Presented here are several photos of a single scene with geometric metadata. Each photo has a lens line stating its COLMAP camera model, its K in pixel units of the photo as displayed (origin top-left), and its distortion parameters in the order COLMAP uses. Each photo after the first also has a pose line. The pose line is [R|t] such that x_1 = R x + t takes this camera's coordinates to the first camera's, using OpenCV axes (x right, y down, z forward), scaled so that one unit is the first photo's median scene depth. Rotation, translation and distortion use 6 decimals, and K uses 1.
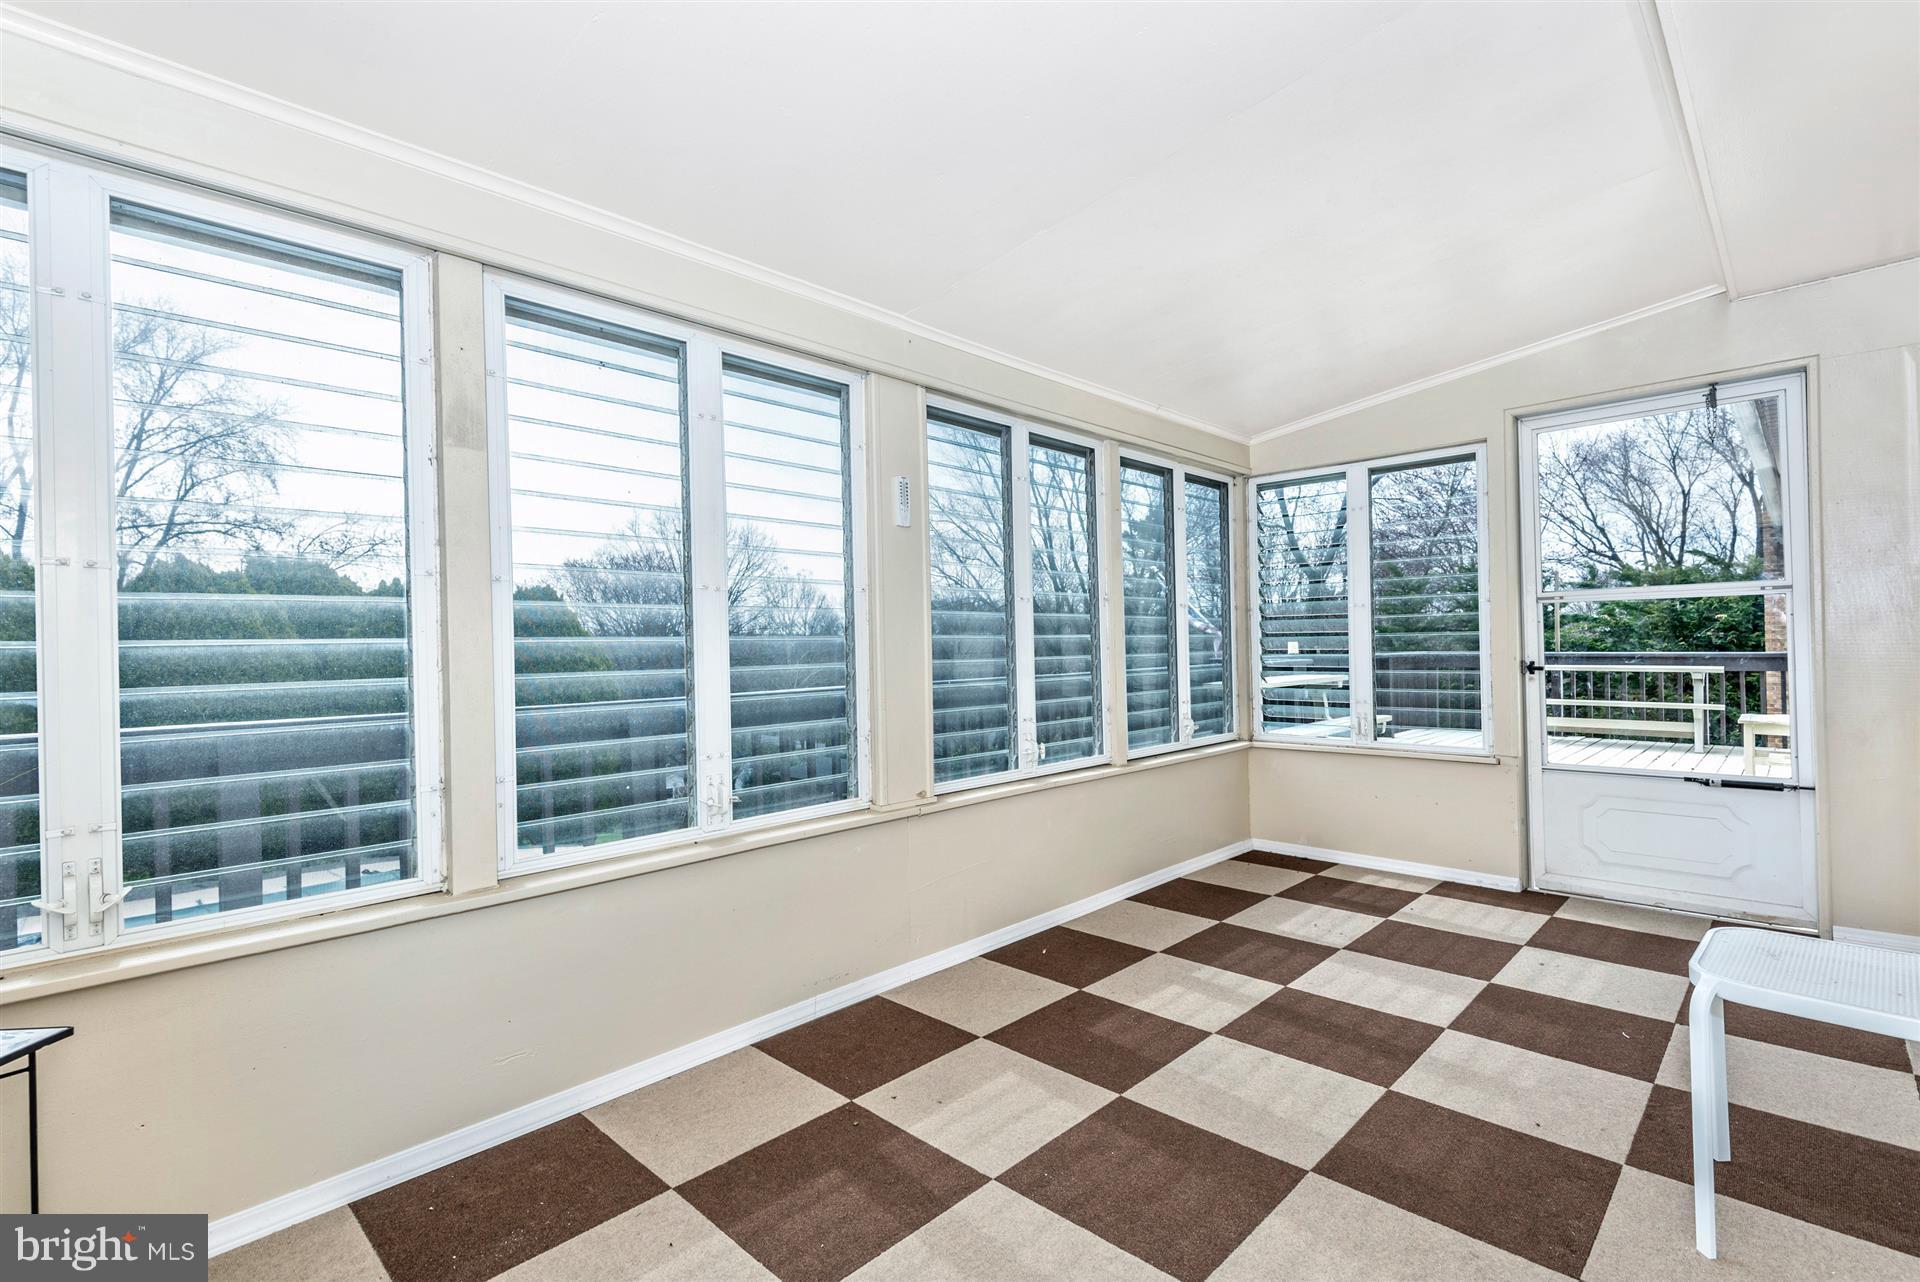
lens RADIAL K [[887.1, 0, 953.6], [0, 887.1, 630.8], [0, 0, 1]] dist [0.013964, -0.010081]
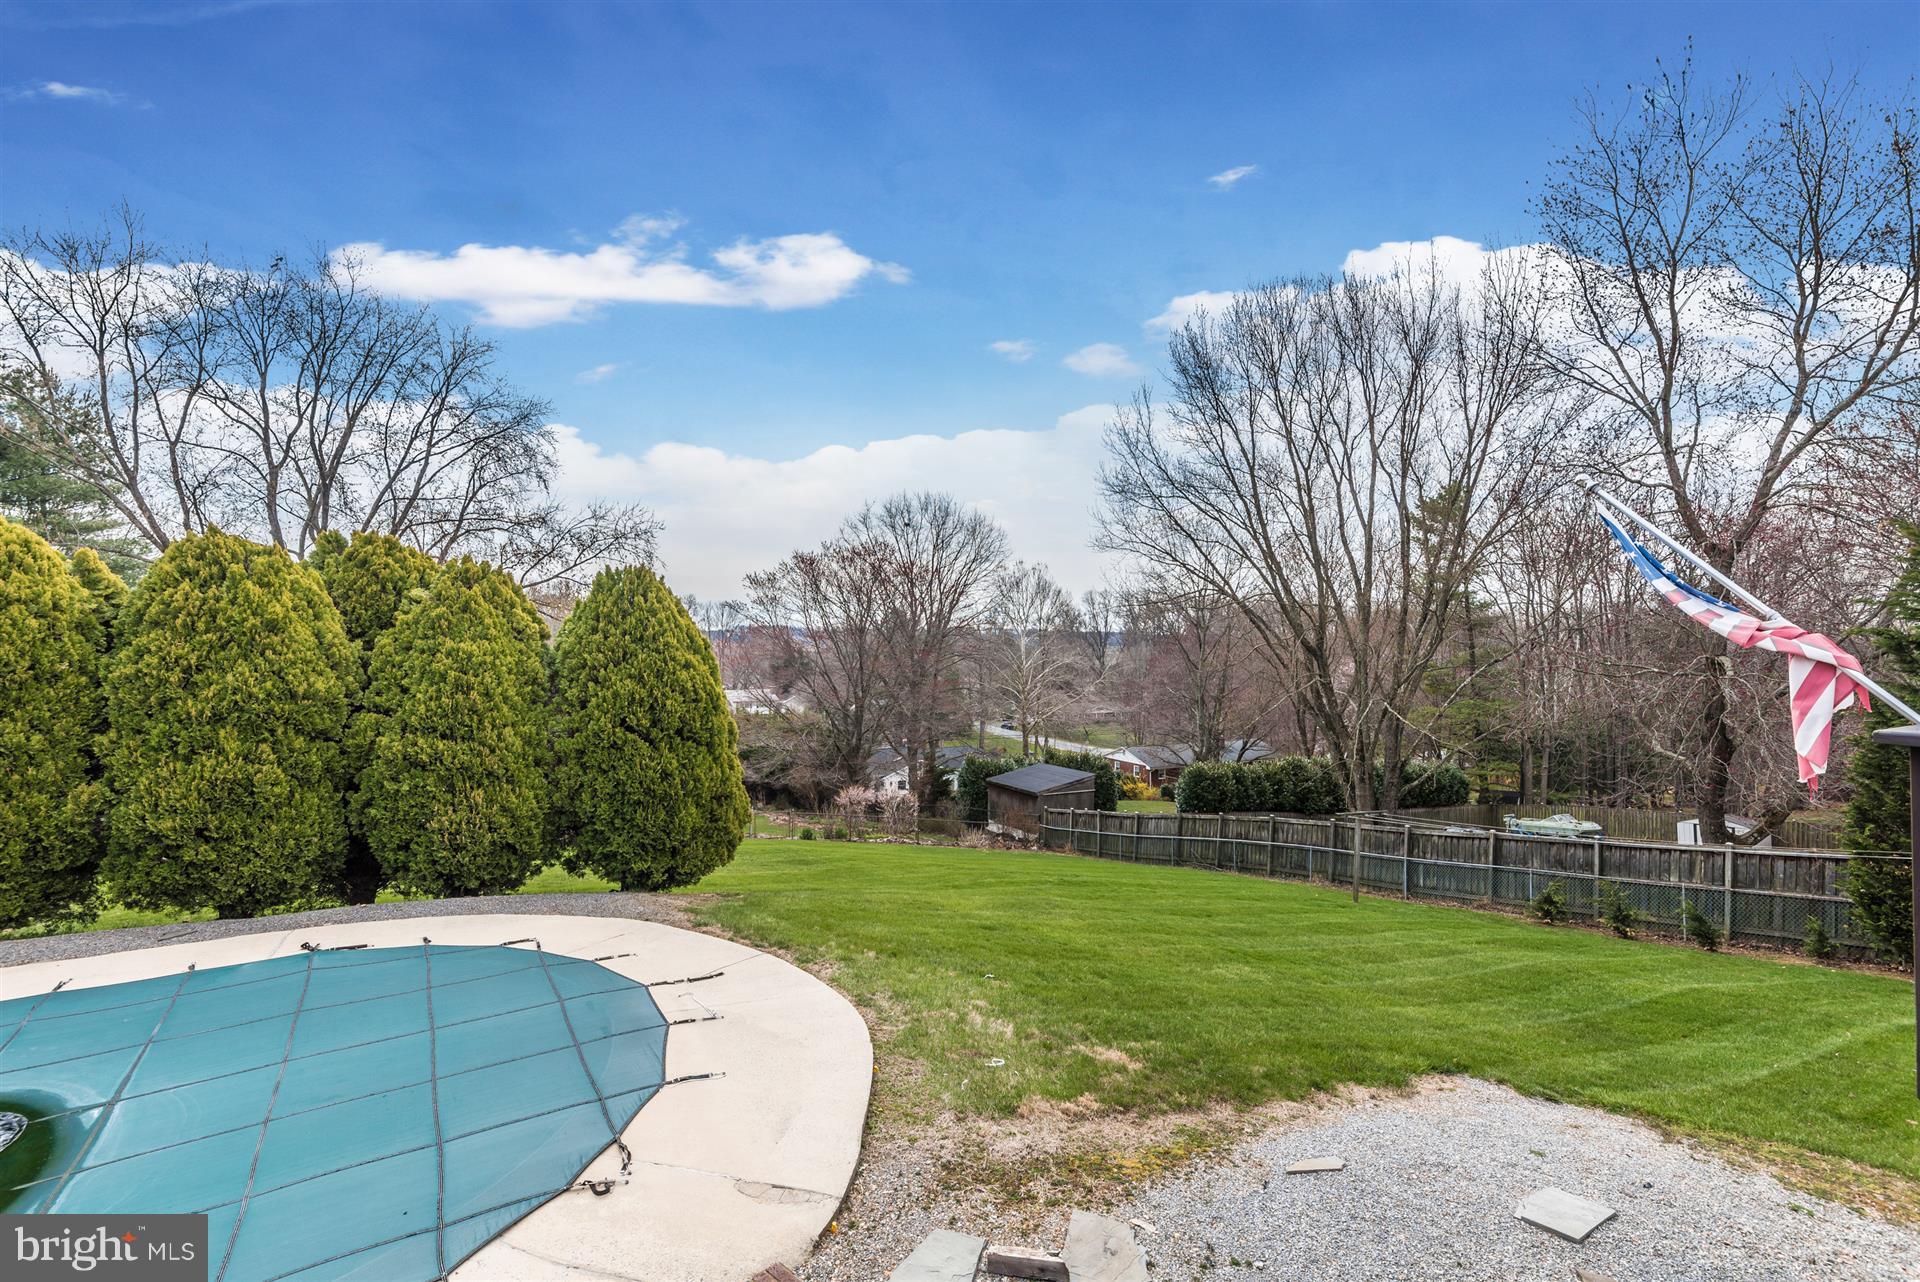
lens RADIAL K [[887.1, 0, 948.7], [0, 887.1, 634.6], [0, 0, 1]] dist [0.013964, -0.010081]
pose [[0.960713, 0.015499, -0.277111, 0.016239], [-0.013279, 0.999863, 0.009887, 0.000392], [0.277226, -0.005819, 0.960787, 0.127103]]
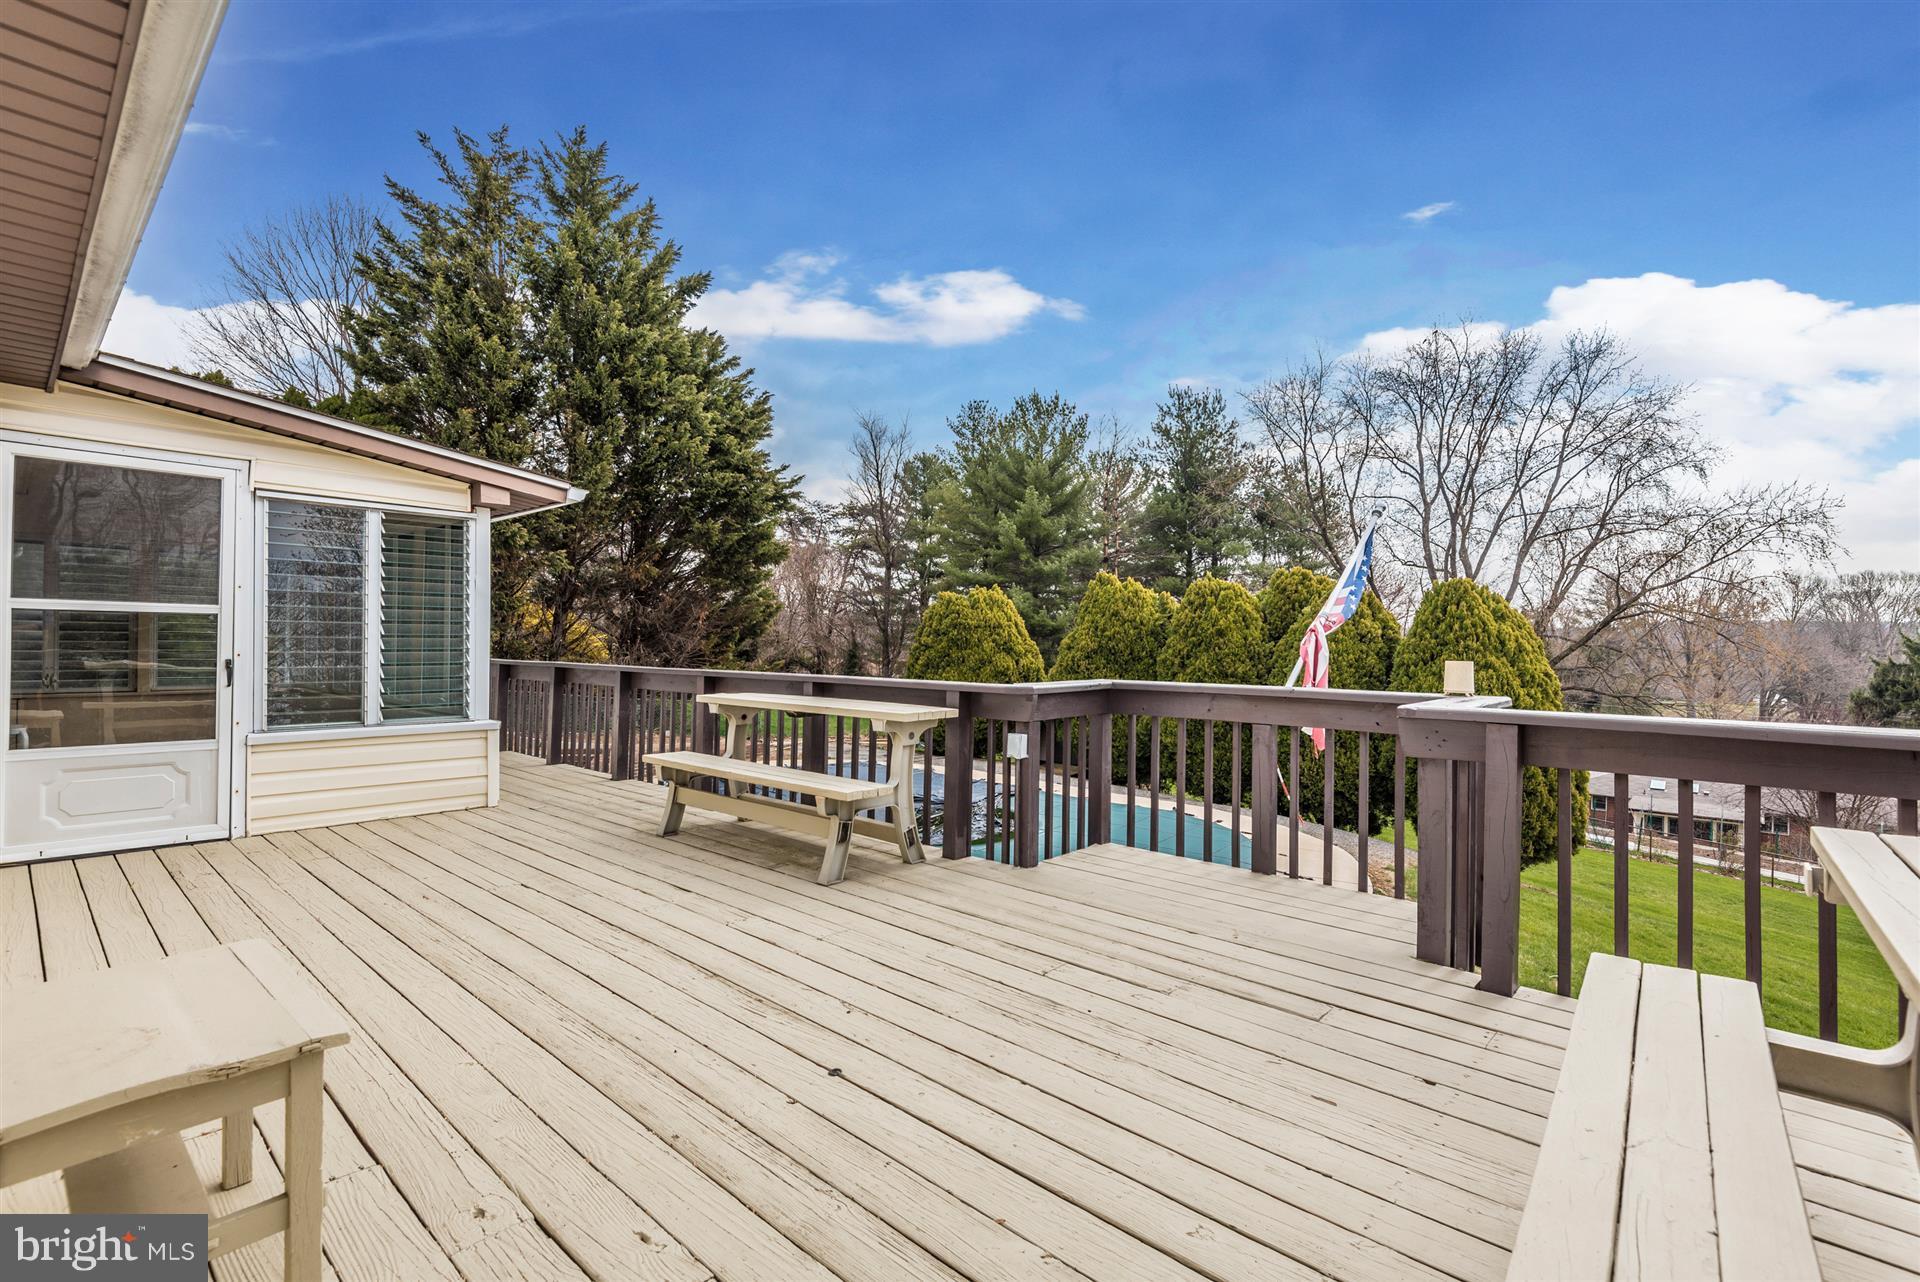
lens RADIAL K [[887.1, 0, 945.5], [0, 887.1, 632.9], [0, 0, 1]] dist [0.013964, -0.010081]
pose [[0.021216, 0.009524, -0.999730, 0.177049], [-0.001370, 0.999954, 0.009497, -0.000595], [0.999774, 0.001168, 0.021228, 0.182679]]
